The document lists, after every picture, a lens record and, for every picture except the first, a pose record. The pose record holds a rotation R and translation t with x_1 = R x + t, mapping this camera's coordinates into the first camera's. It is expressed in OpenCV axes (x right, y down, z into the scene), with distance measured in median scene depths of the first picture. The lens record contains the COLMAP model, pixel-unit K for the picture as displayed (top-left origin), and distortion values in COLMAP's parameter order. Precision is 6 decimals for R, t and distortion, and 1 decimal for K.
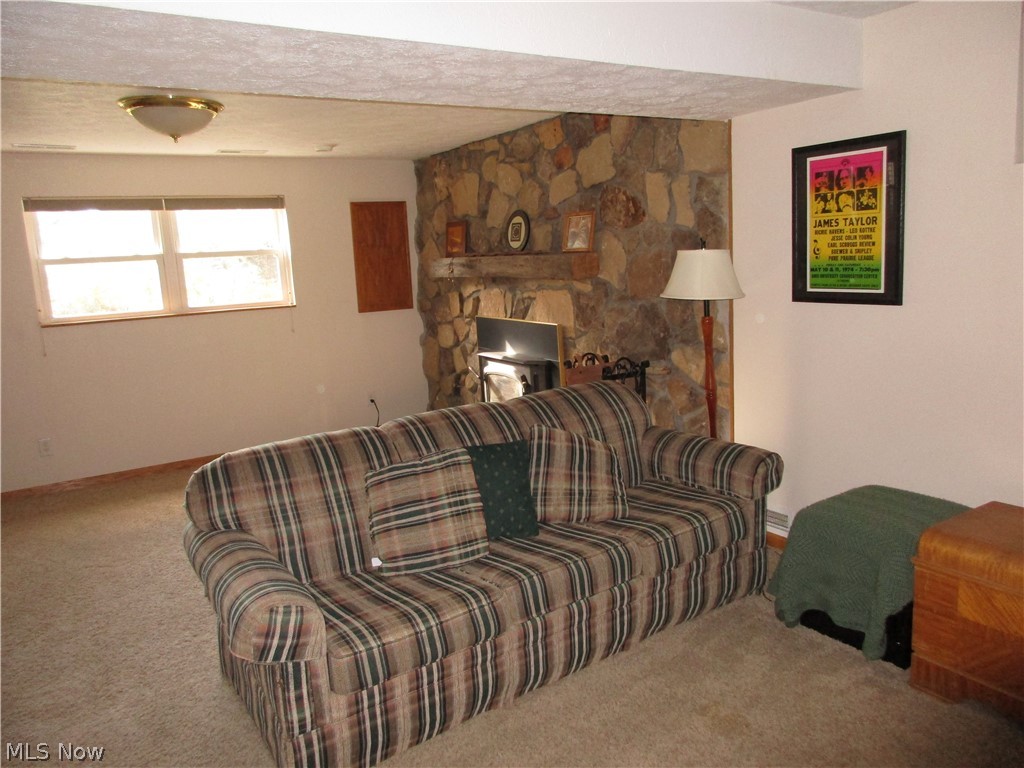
lens RADIAL K [[774.0, 0, 513.9], [0, 774.0, 382.2], [0, 0, 1]] dist [0.000725, 0.000356]
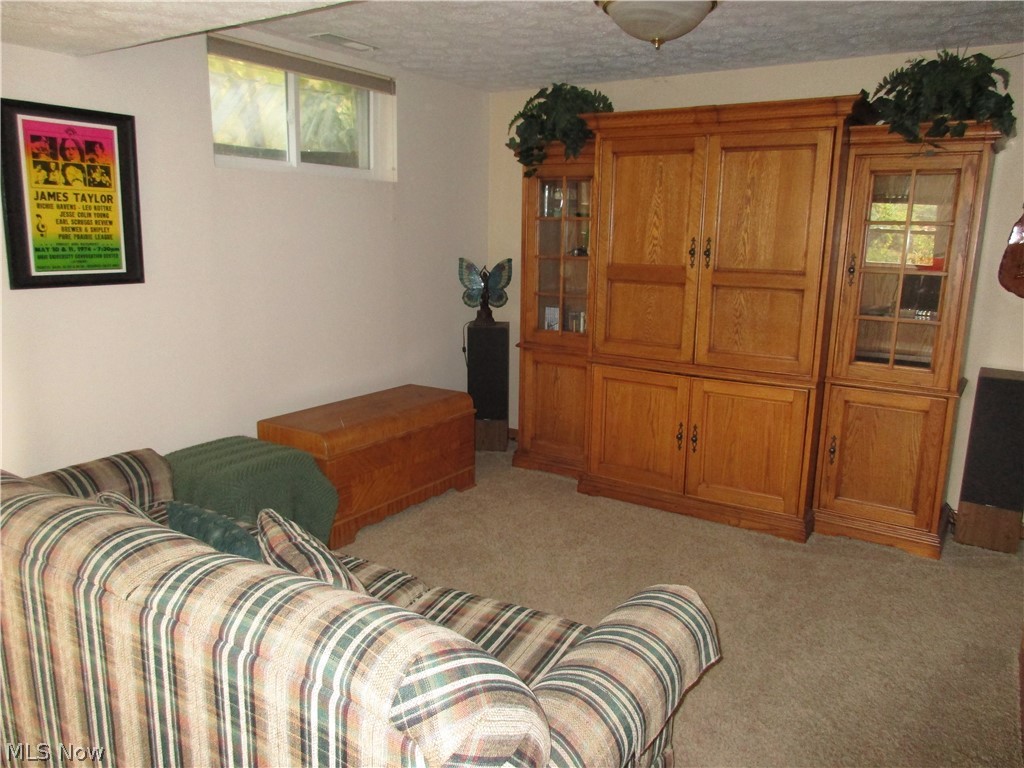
lens RADIAL K [[774.0, 0, 513.1], [0, 774.0, 385.5], [0, 0, 1]] dist [0.000725, 0.000356]
pose [[-0.432251, -0.138333, 0.891080, -0.650608], [0.156147, 0.961754, 0.225049, -0.117684], [-0.888131, 0.236418, -0.394119, 0.955145]]
